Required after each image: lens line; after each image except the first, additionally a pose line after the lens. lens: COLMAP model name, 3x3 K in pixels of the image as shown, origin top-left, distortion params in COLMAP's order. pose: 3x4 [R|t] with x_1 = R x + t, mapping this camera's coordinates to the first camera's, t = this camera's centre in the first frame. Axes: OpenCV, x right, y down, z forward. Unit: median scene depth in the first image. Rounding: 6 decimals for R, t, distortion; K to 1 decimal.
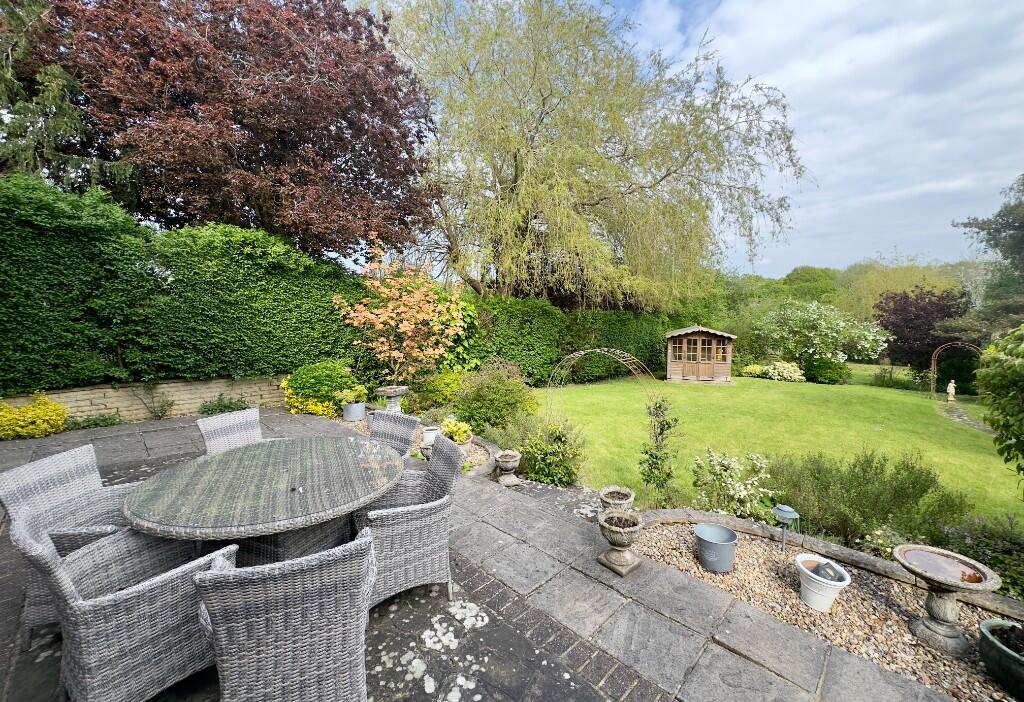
lens RADIAL K [[406.6, 0, 514.3], [0, 406.6, 343.6], [0, 0, 1]] dist [0.001004, 0.000258]
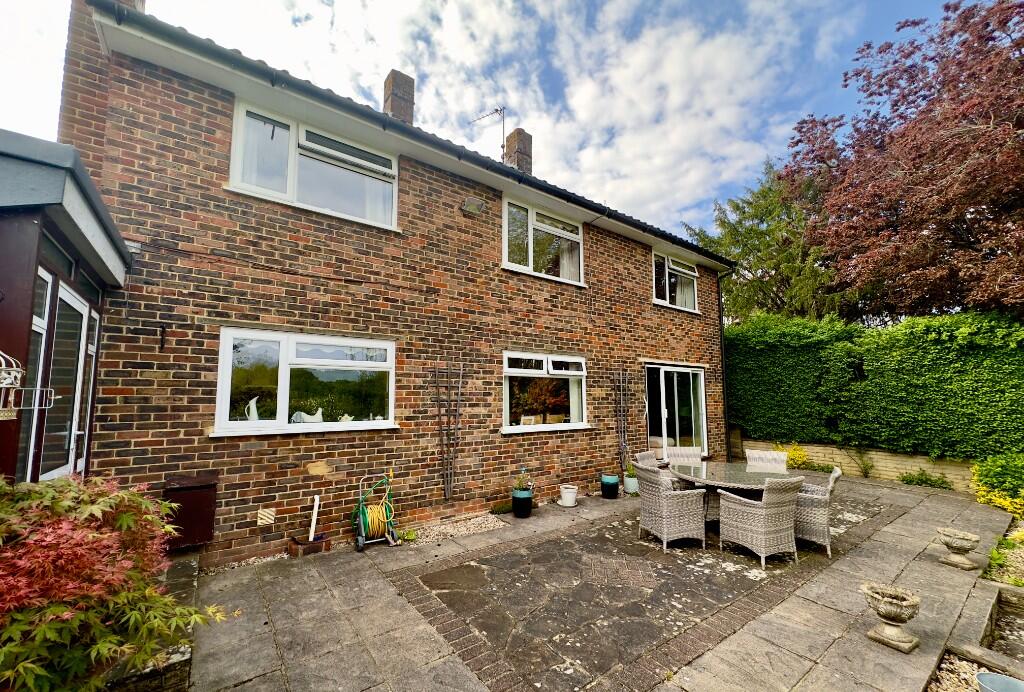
lens RADIAL K [[419.6, 0, 511.4], [0, 419.6, 352.9], [0, 0, 1]] dist [-0.001827, 0.000032]
pose [[-0.154845, -0.106037, -0.982232, 0.672112], [-0.069228, 0.992944, -0.096280, -0.002114], [0.985510, 0.053089, -0.161093, 0.086447]]
